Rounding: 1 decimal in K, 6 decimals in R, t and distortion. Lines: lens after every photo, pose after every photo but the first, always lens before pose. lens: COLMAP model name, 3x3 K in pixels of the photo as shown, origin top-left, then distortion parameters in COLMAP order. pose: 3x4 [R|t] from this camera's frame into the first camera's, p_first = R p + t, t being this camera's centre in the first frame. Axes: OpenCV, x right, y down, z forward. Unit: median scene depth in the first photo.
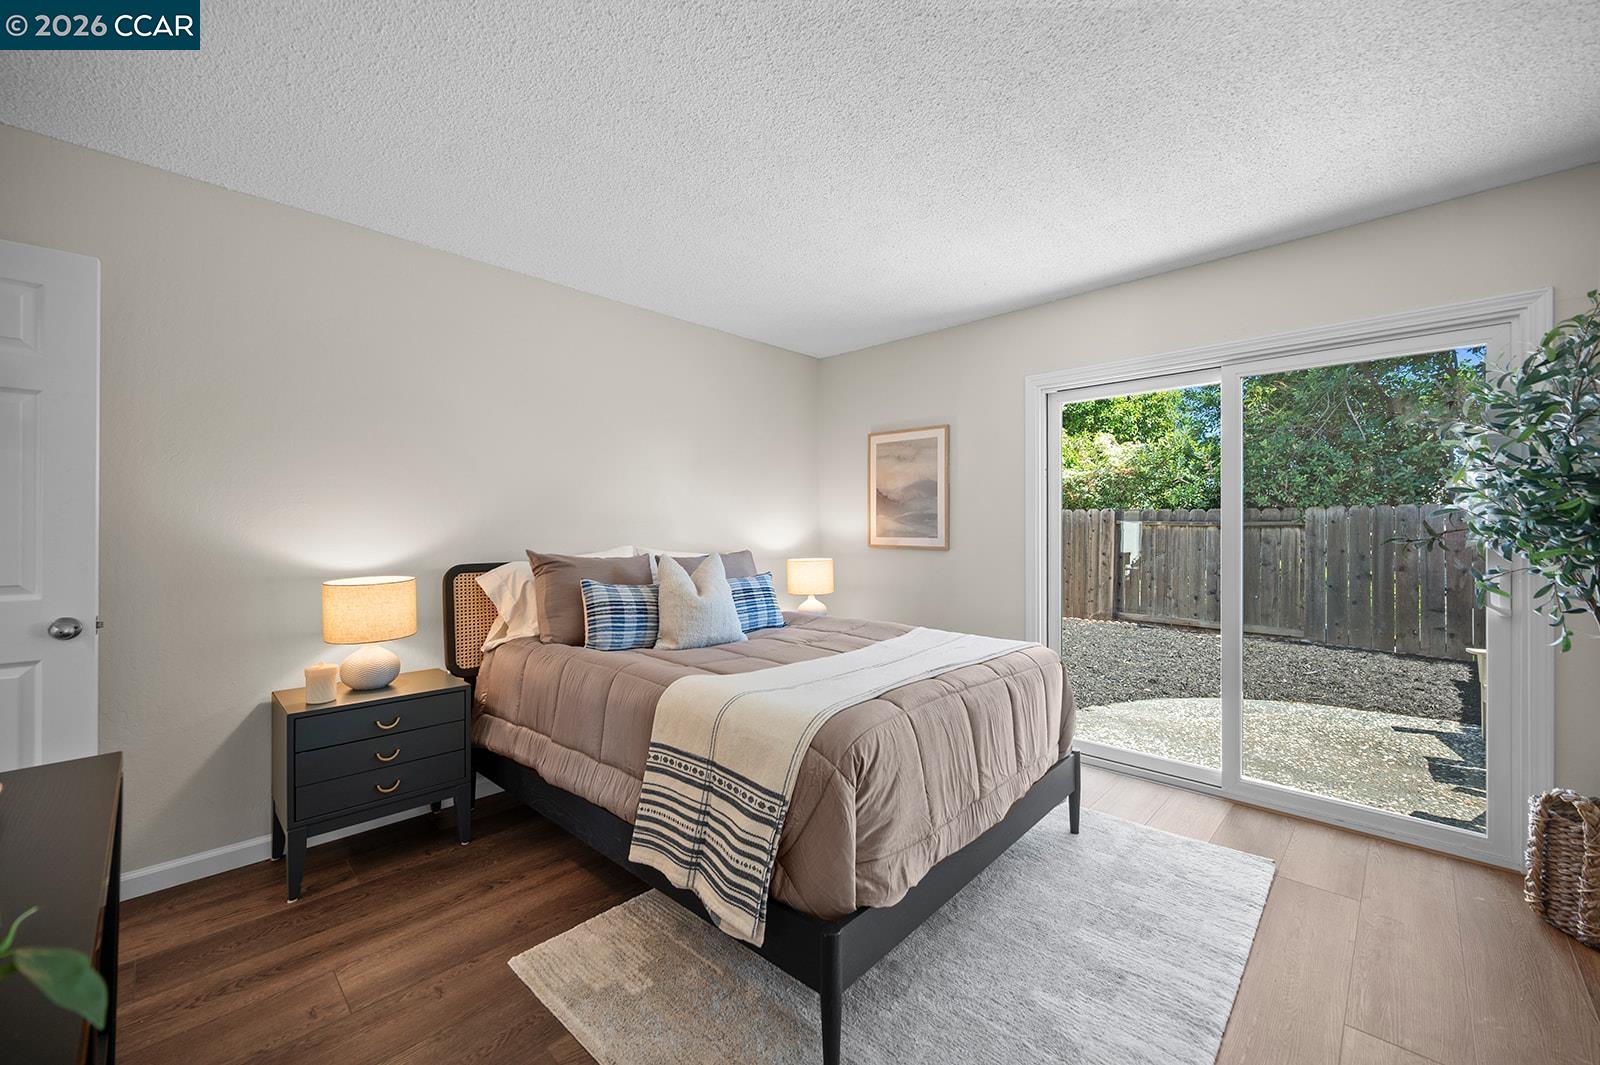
lens RADIAL K [[630.1, 0, 795.8], [0, 630.1, 522.1], [0, 0, 1]] dist [-0.000098, 0.000003]
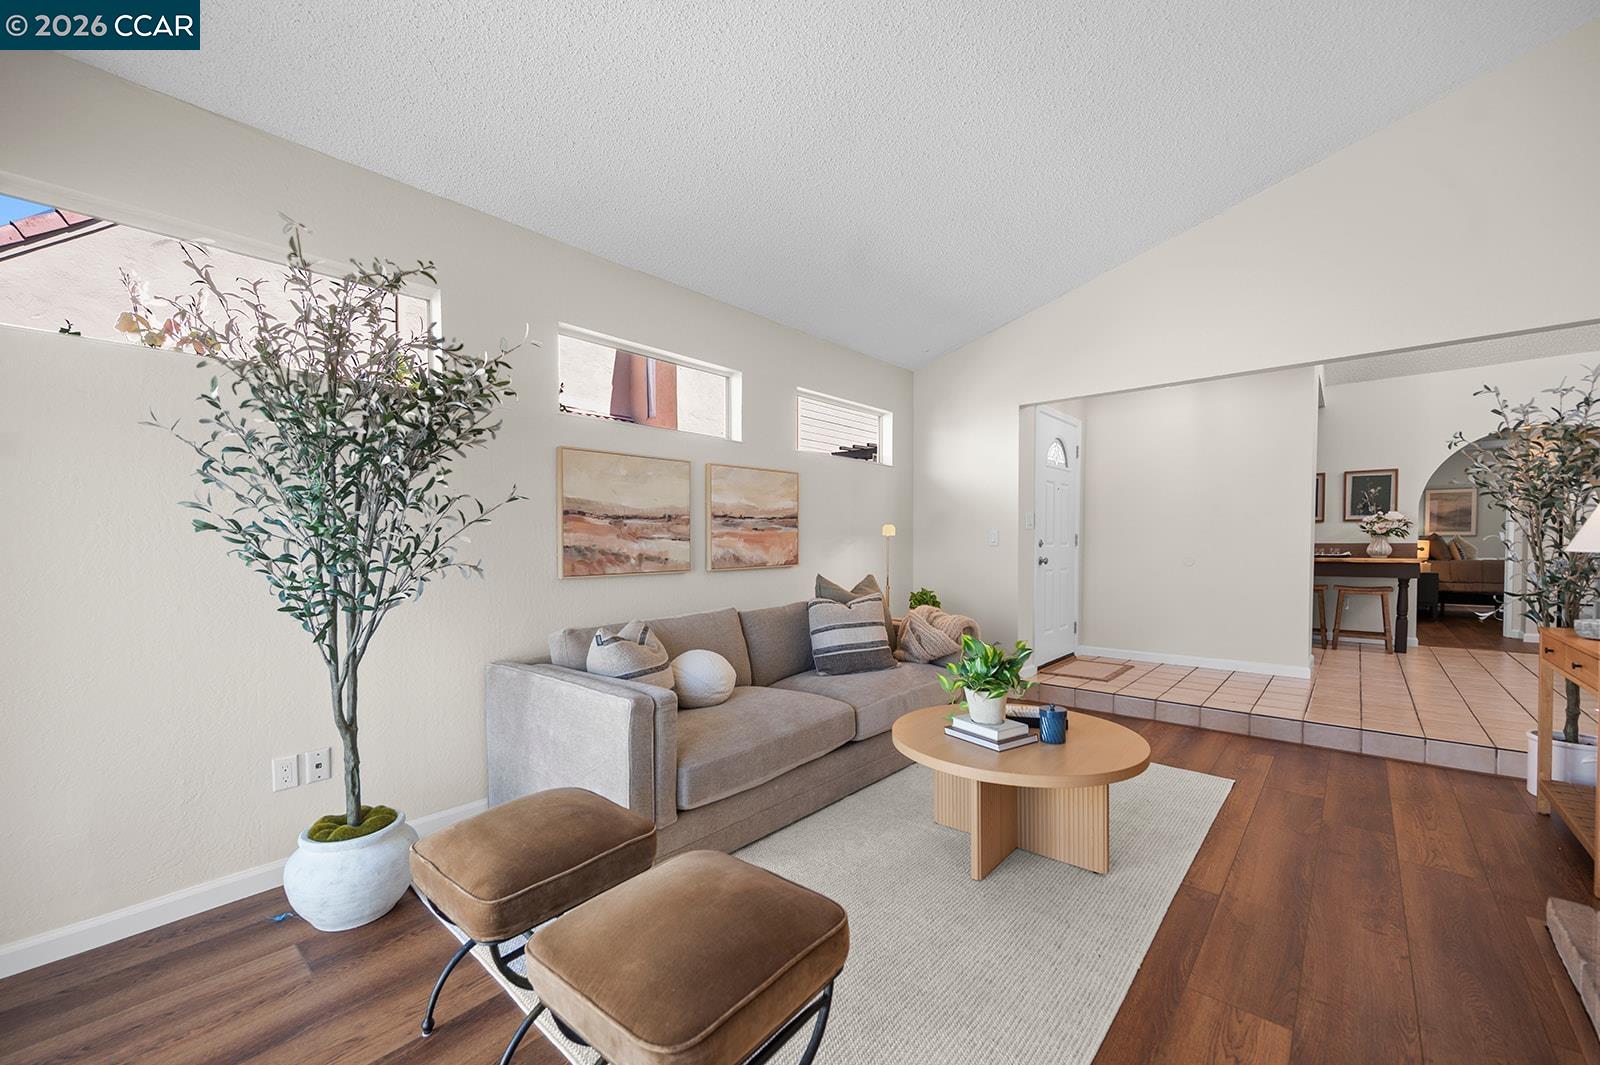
lens RADIAL K [[643.2, 0, 792.4], [0, 643.2, 553.7], [0, 0, 1]] dist [-0.000166, 0.000019]
pose [[0.998637, -0.006001, 0.051839, -2.687824], [0.004732, 0.999687, 0.024562, 0.038690], [-0.051971, -0.024283, 0.998353, -1.478888]]
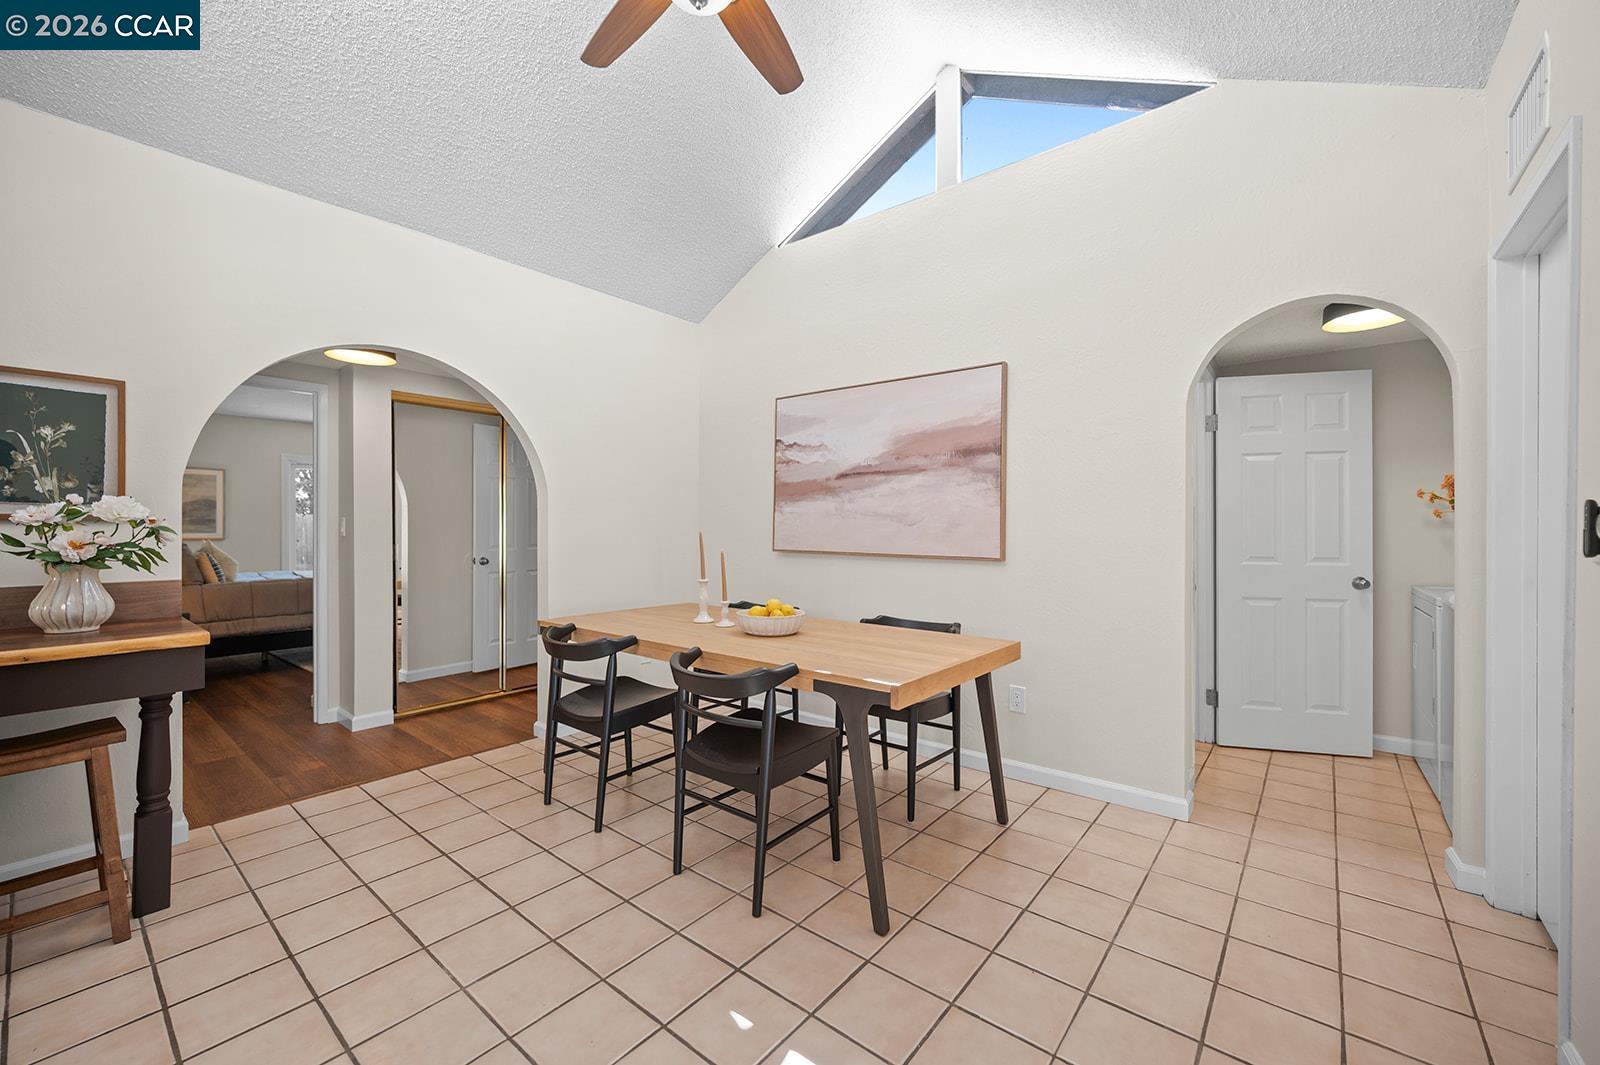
lens RADIAL K [[636.6, 0, 803.4], [0, 636.6, 530.0], [0, 0, 1]] dist [-0.000997, -0.000076]
pose [[-0.083795, -0.004584, 0.996472, -1.685333], [-0.002722, 0.999987, 0.004372, 0.004652], [-0.996479, -0.002346, -0.083806, -0.478948]]
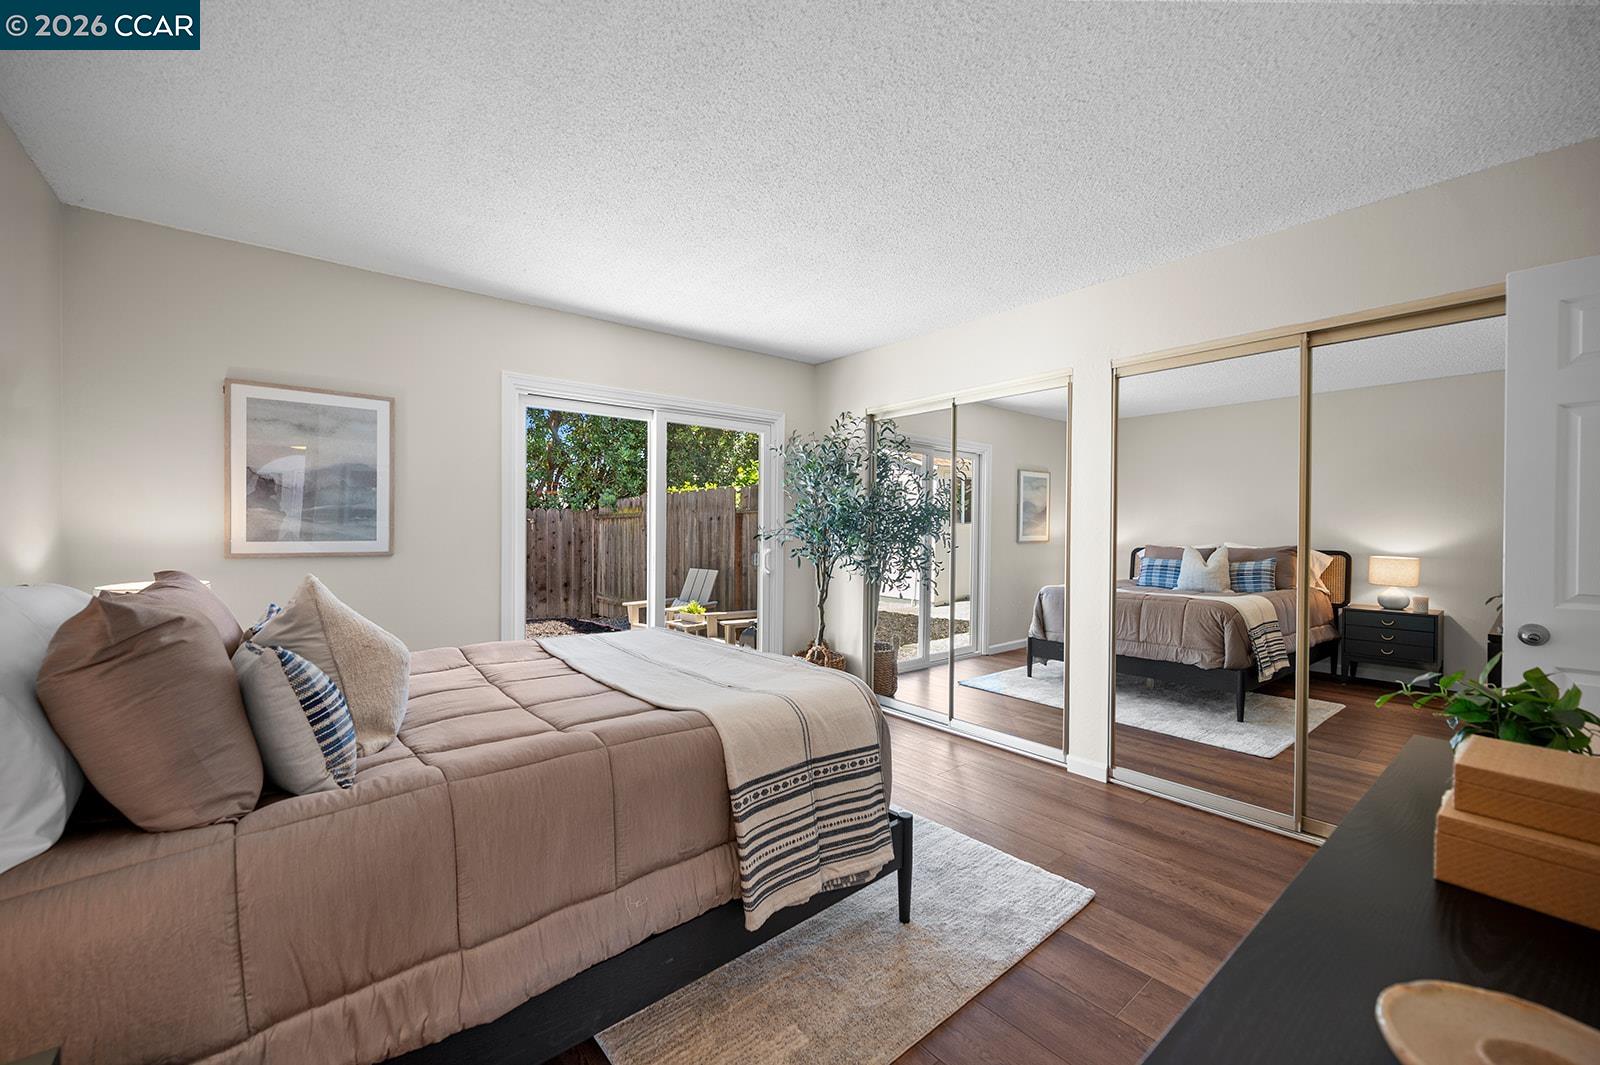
lens RADIAL K [[636.6, 0, 803.4], [0, 636.6, 530.0], [0, 0, 1]] dist [-0.000997, -0.000076]
pose [[0.109633, -0.006697, 0.993950, -0.503782], [-0.013259, 0.999878, 0.008200, -0.001396], [-0.993884, -0.014078, 0.109531, 0.391695]]
